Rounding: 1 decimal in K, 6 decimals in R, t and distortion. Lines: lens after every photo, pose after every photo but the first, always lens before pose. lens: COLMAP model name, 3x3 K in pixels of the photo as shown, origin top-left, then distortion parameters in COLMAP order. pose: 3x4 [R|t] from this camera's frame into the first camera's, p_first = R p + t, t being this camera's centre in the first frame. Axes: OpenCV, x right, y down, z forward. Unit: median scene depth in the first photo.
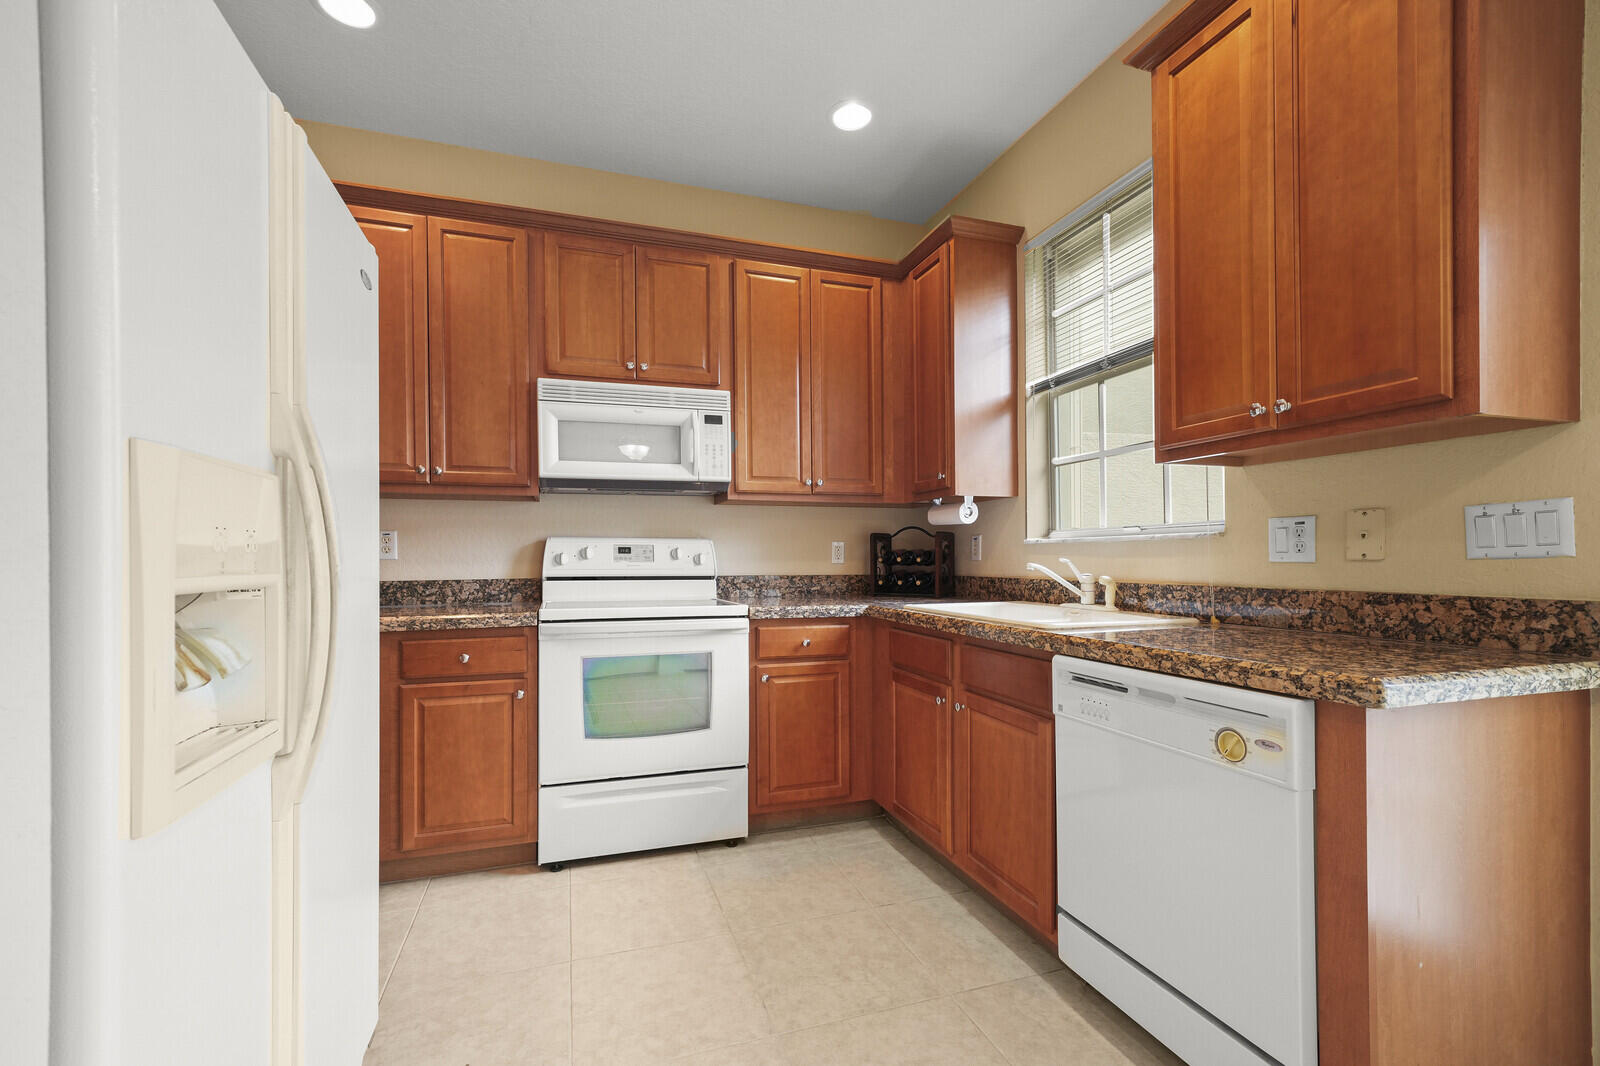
lens RADIAL K [[700.2, 0, 796.4], [0, 700.2, 556.4], [0, 0, 1]] dist [-0.000068, -0.000057]
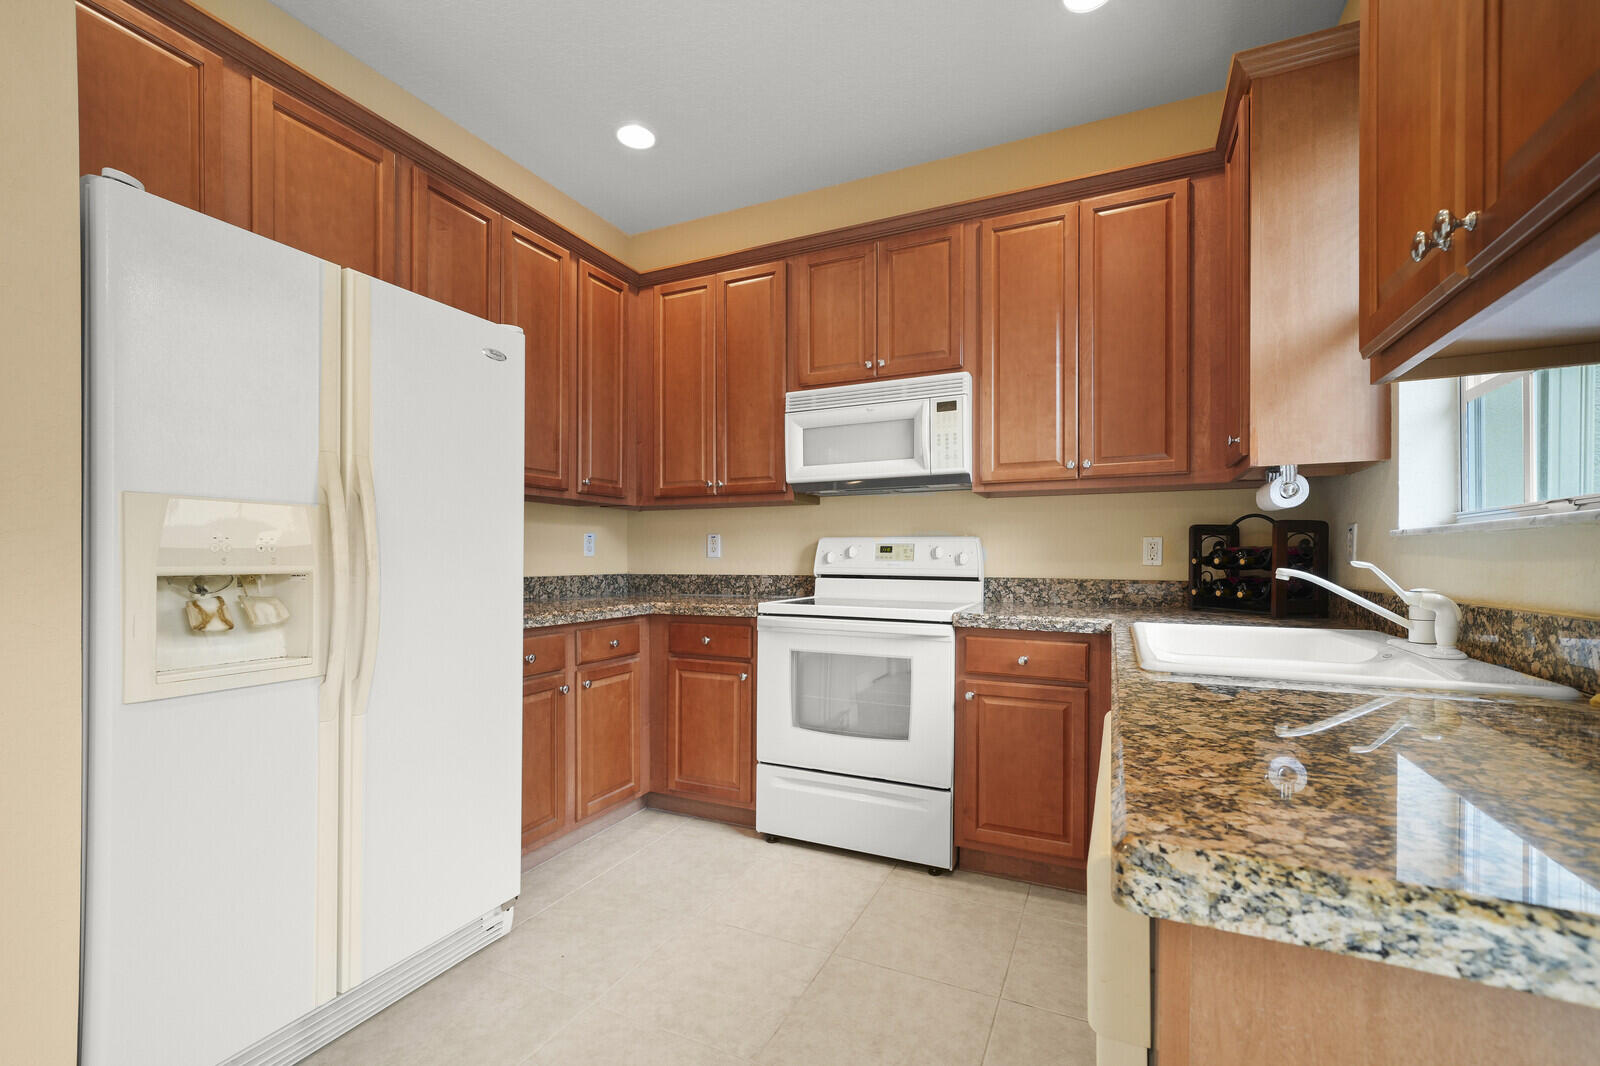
lens RADIAL K [[693.6, 0, 777.9], [0, 693.6, 559.2], [0, 0, 1]] dist [-0.000451, 0.000120]
pose [[0.716449, 0.006922, -0.697605, 0.374557], [-0.003238, 0.999973, 0.006597, -0.000875], [0.697632, -0.002468, 0.716452, 0.206404]]
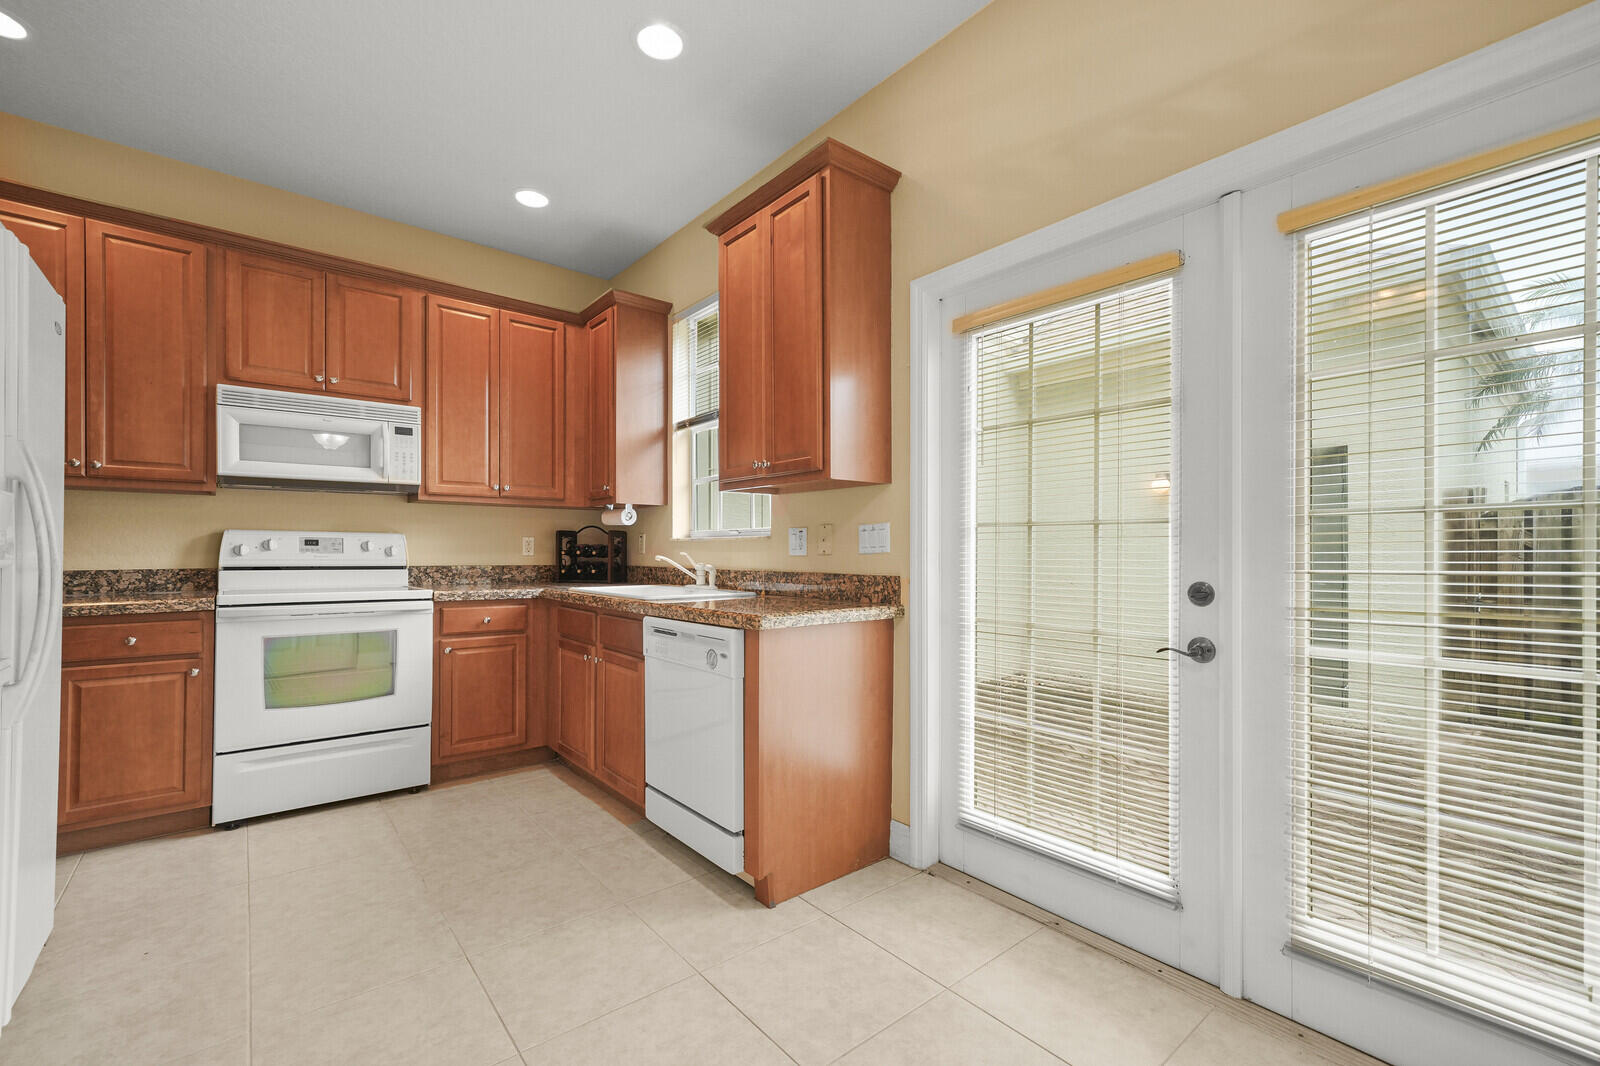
lens RADIAL K [[691.4, 0, 809.1], [0, 691.4, 544.8], [0, 0, 1]] dist [0.001252, 0.001002]
pose [[0.932053, 0.009908, 0.362187, 0.098835], [-0.007313, 0.999937, -0.008534, -0.002034], [-0.362249, 0.005306, 0.932066, -0.327329]]
